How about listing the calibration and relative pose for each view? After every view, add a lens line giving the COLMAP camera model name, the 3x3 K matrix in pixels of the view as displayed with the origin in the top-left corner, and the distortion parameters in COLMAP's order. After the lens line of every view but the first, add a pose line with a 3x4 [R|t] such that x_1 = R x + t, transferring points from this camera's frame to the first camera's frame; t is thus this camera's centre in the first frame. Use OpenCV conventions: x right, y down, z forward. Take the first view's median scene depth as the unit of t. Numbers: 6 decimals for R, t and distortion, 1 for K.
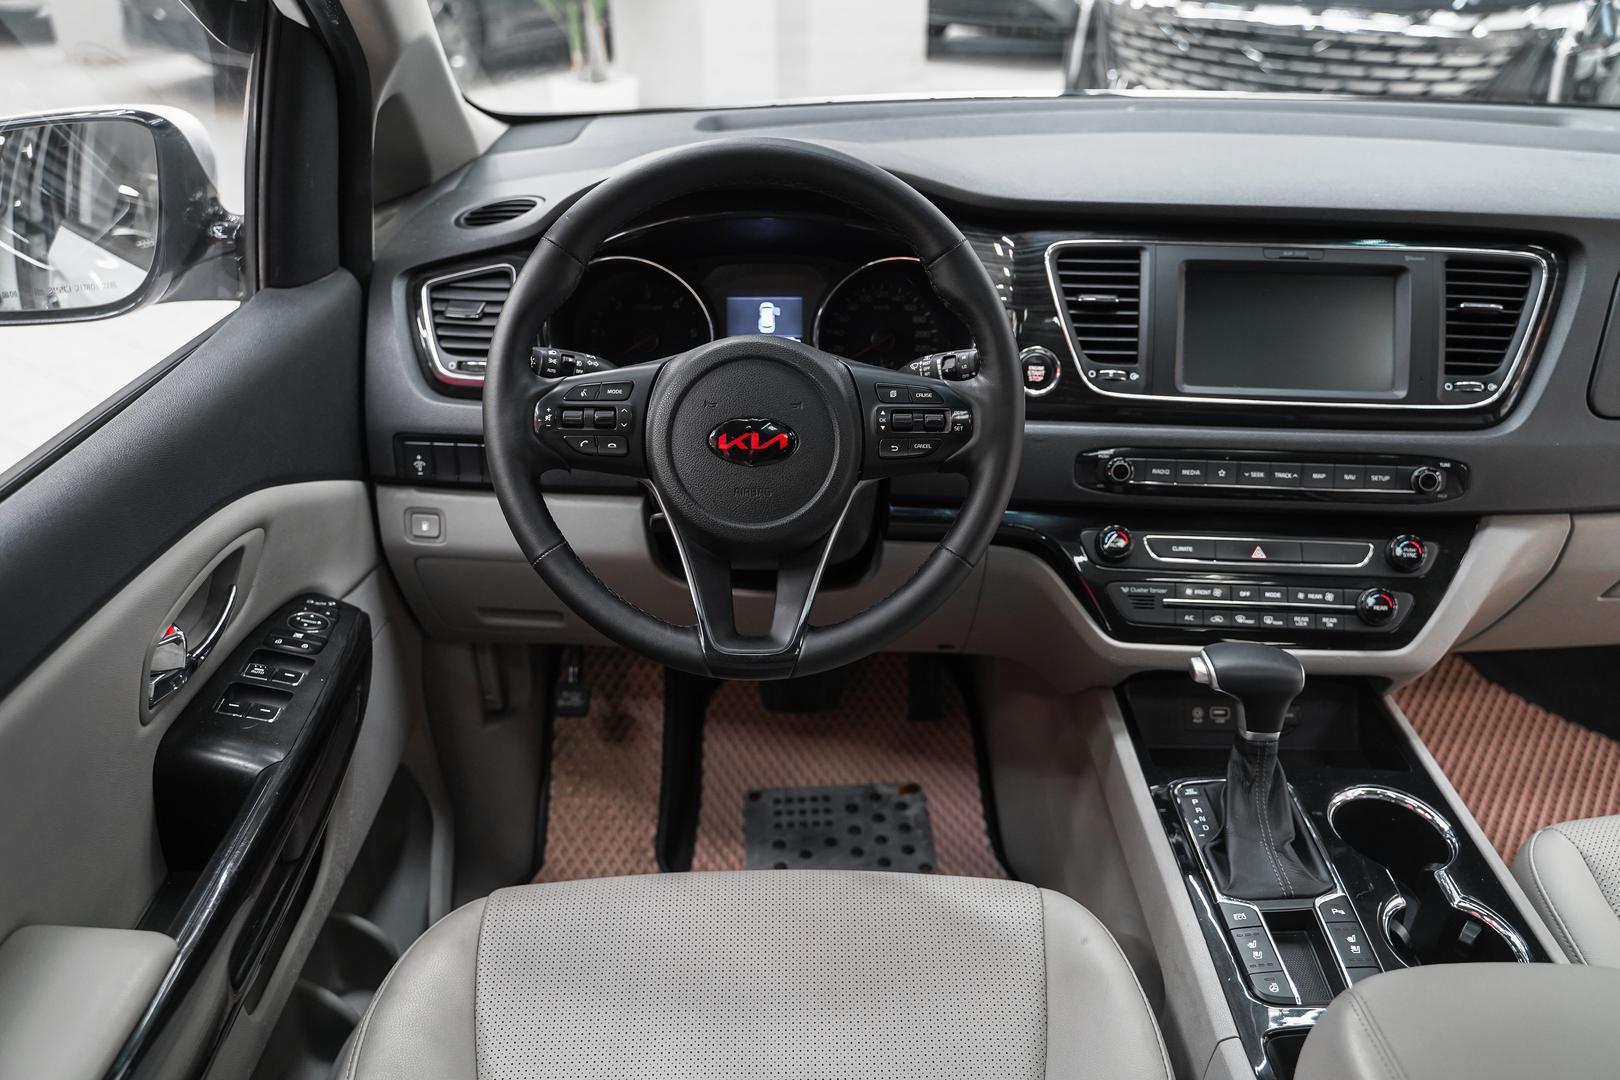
lens RADIAL K [[1268.7, 0, 814.7], [0, 1268.7, 533.6], [0, 0, 1]] dist [0.001453, -0.018392]
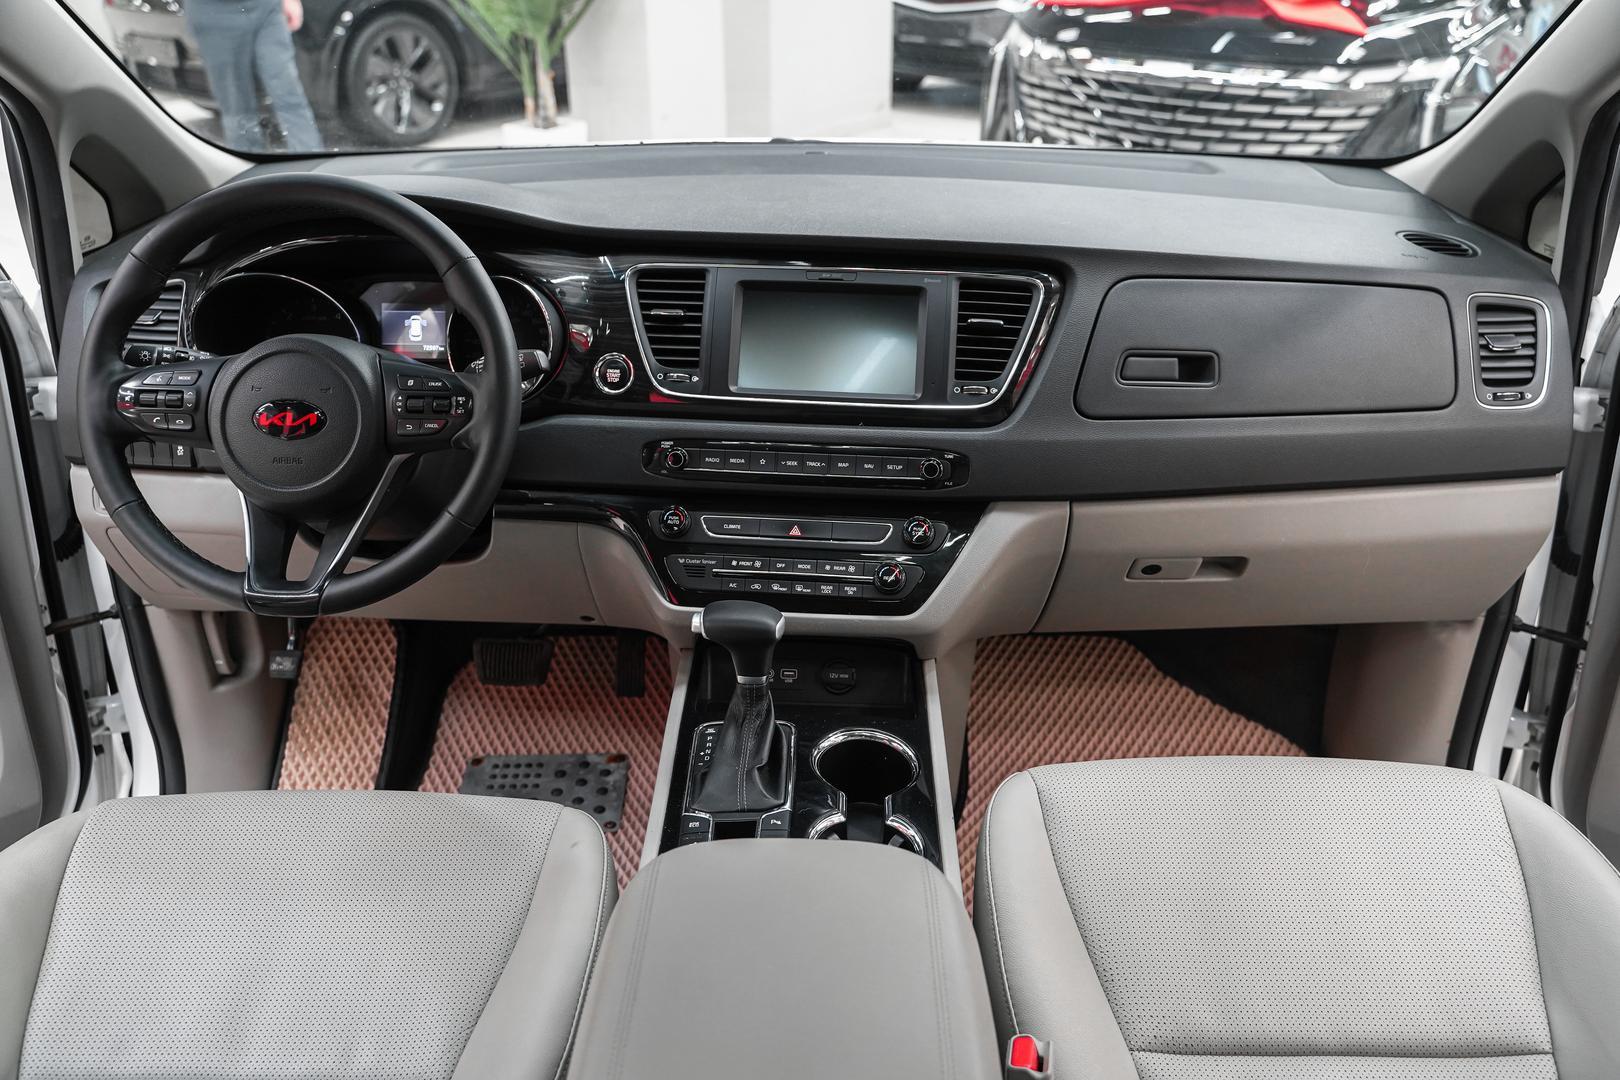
lens RADIAL K [[1268.7, 0, 815.4], [0, 1268.7, 530.2], [0, 0, 1]] dist [0.001453, -0.018392]
pose [[0.999532, 0.014984, -0.026669, 0.394448], [-0.015924, 0.999247, -0.035394, 0.055055], [0.026119, 0.035802, 0.999018, -0.159868]]
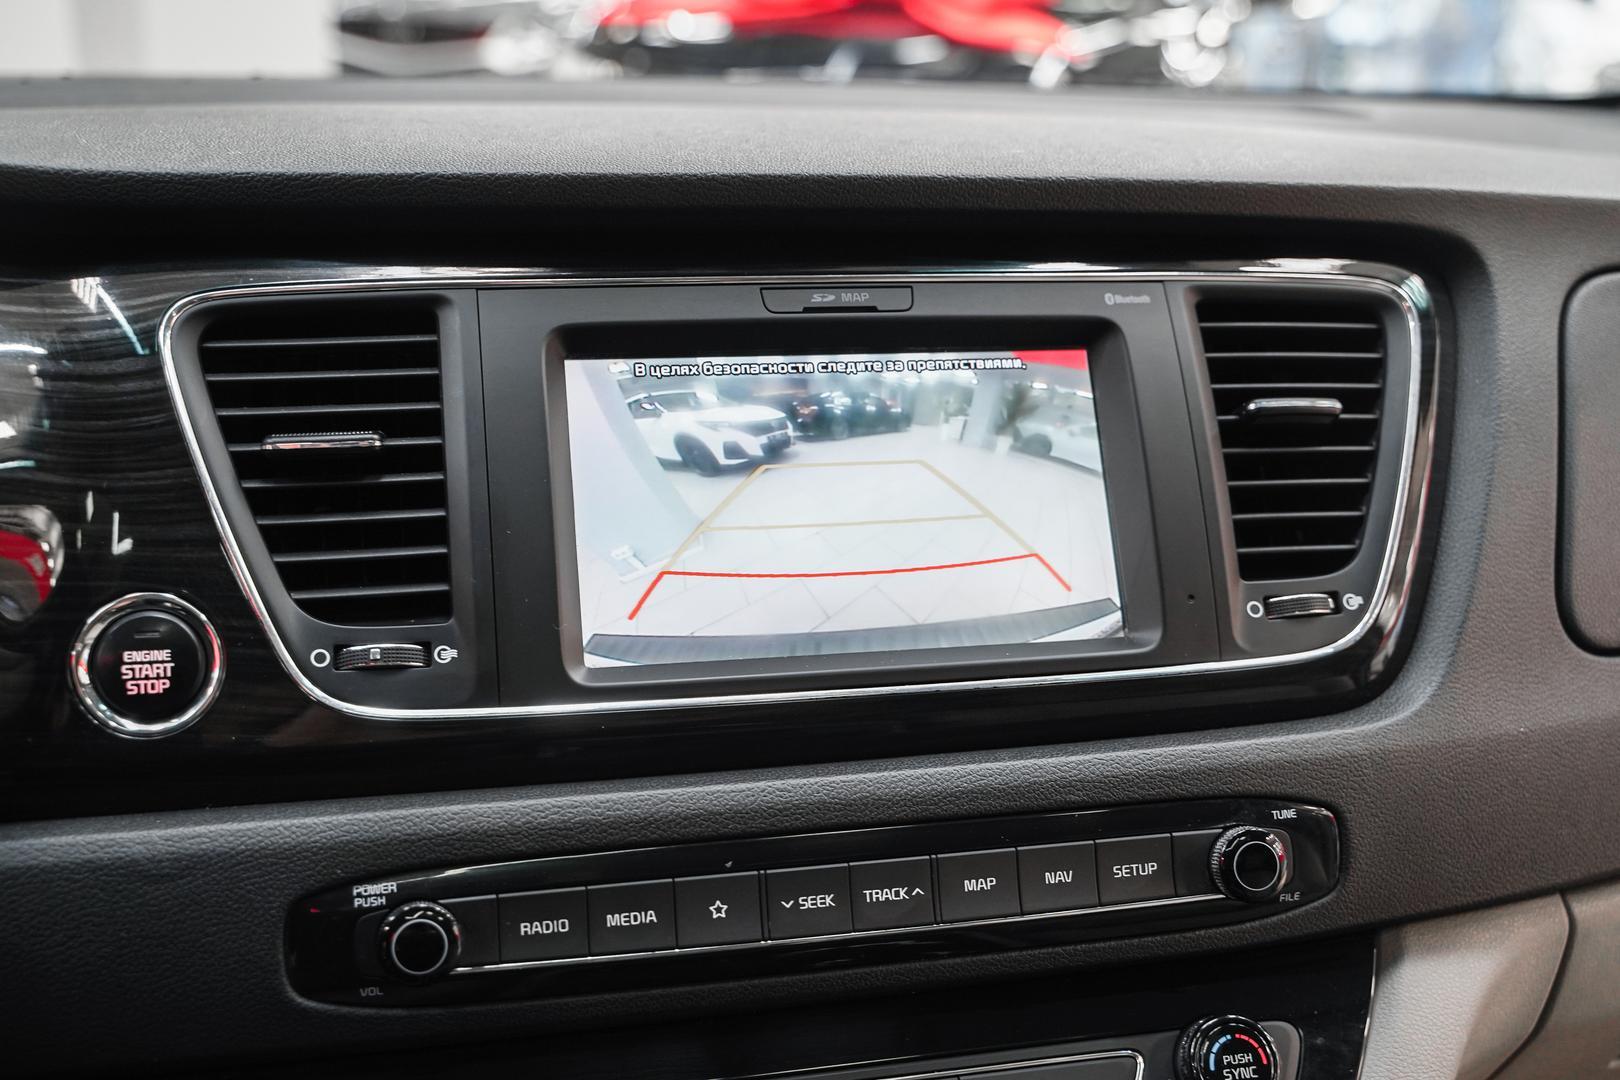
lens RADIAL K [[1779.7, 0, 808.6], [0, 1779.7, 526.7], [0, 0, 1]] dist [-0.003912, 0.000000]
pose [[0.952181, -0.067499, 0.297984, 0.203111], [0.121684, 0.978383, -0.167210, -0.064539], [-0.280256, 0.195474, 0.939812, 0.507631]]
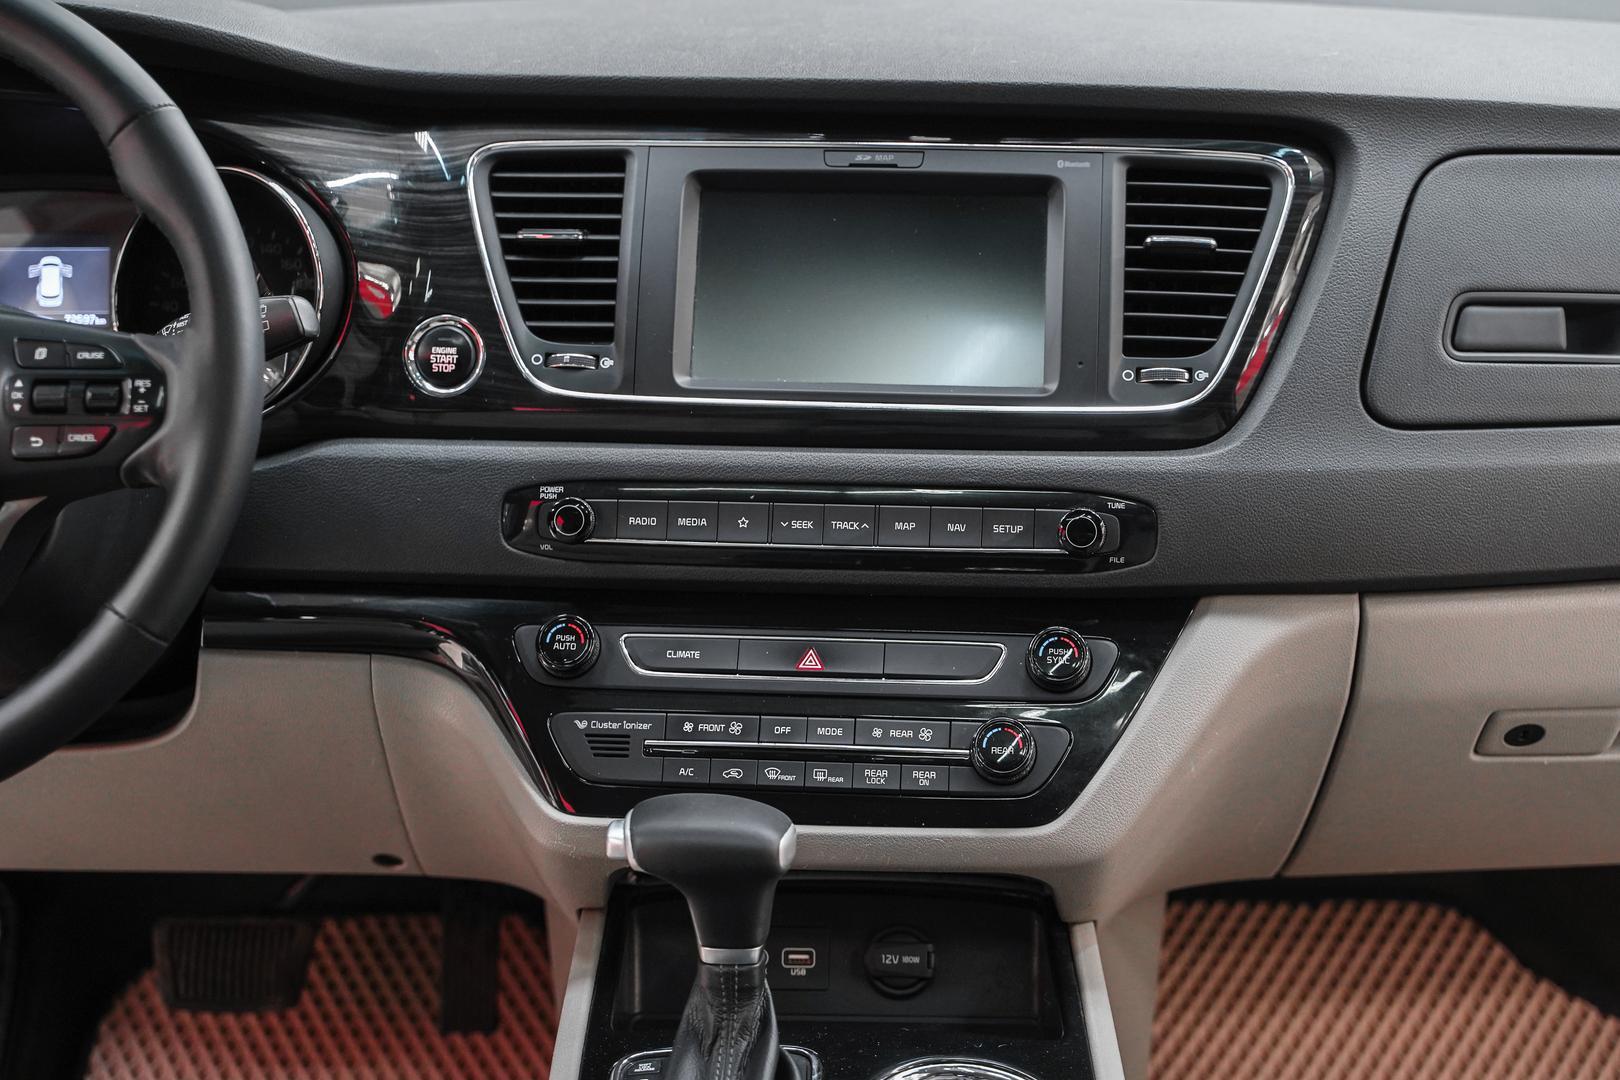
lens RADIAL K [[2400.2, 0, 814.7], [0, 2400.2, 529.3], [0, 0, 1]] dist [0.014694, 0.000000]
pose [[0.999794, -0.000968, -0.020278, 0.369550], [-0.001828, 0.990512, -0.137414, 0.105227], [0.020218, 0.137422, 0.990306, -0.091174]]
